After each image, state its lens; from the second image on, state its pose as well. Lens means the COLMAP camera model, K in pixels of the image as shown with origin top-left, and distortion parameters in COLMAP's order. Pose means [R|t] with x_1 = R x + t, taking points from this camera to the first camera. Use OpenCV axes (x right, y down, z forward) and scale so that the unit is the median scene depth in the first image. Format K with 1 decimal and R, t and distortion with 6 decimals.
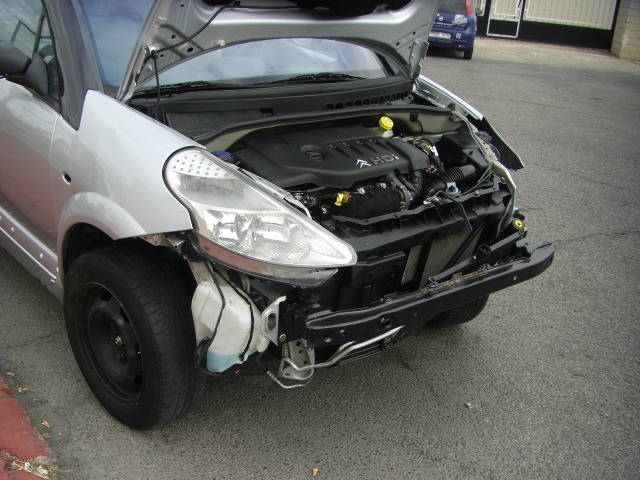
lens RADIAL K [[732.1, 0, 290.5], [0, 732.1, 302.6], [0, 0, 1]] dist [-0.164686, 0.064213]
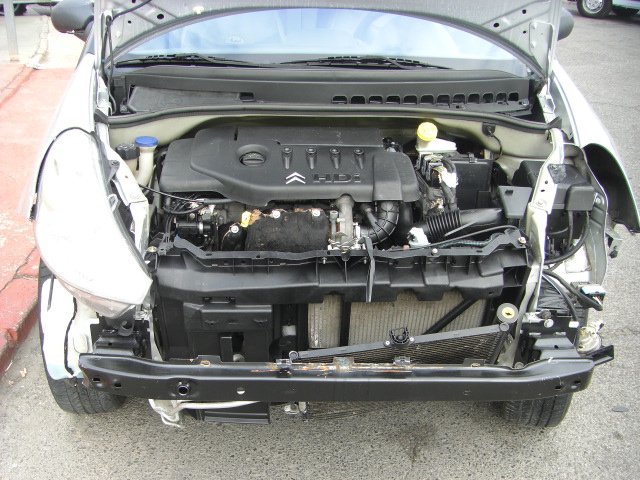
lens RADIAL K [[732.1, 0, 290.5], [0, 732.1, 302.6], [0, 0, 1]] dist [-0.164686, 0.064213]
pose [[0.796064, 0.266694, -0.543283, 0.558321], [-0.242364, 0.963030, 0.117614, -0.161482], [0.554565, 0.038044, 0.831270, 0.390942]]
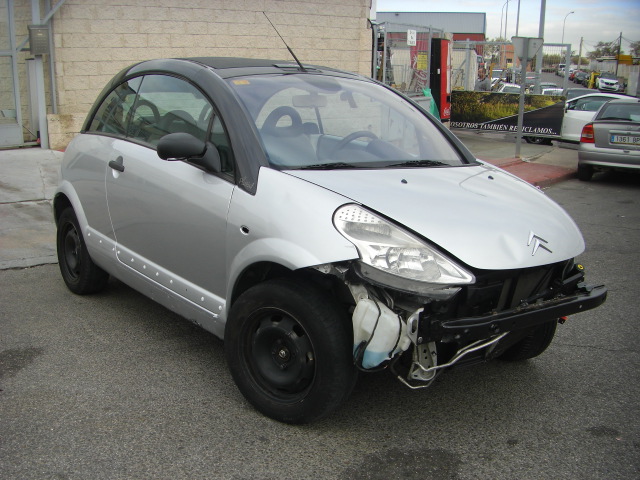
lens RADIAL K [[732.1, 0, 290.5], [0, 732.1, 302.6], [0, 0, 1]] dist [-0.164686, 0.064213]
pose [[0.999735, -0.003179, -0.022807, -0.203935], [-0.000455, 0.987509, -0.157564, 0.178454], [0.023023, 0.157533, 0.987245, -0.326048]]
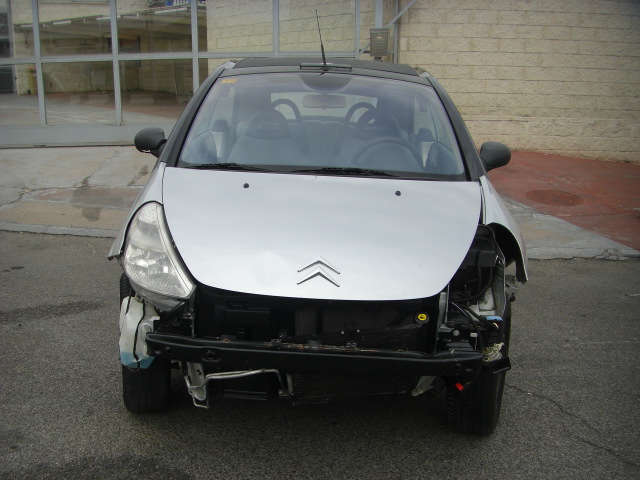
lens RADIAL K [[732.1, 0, 290.5], [0, 732.1, 302.6], [0, 0, 1]] dist [-0.164686, 0.064213]
pose [[0.756230, 0.179019, -0.629339, 0.887574], [-0.284078, 0.956291, -0.069334, -0.008005], [0.589419, 0.231214, 0.774032, 0.118876]]
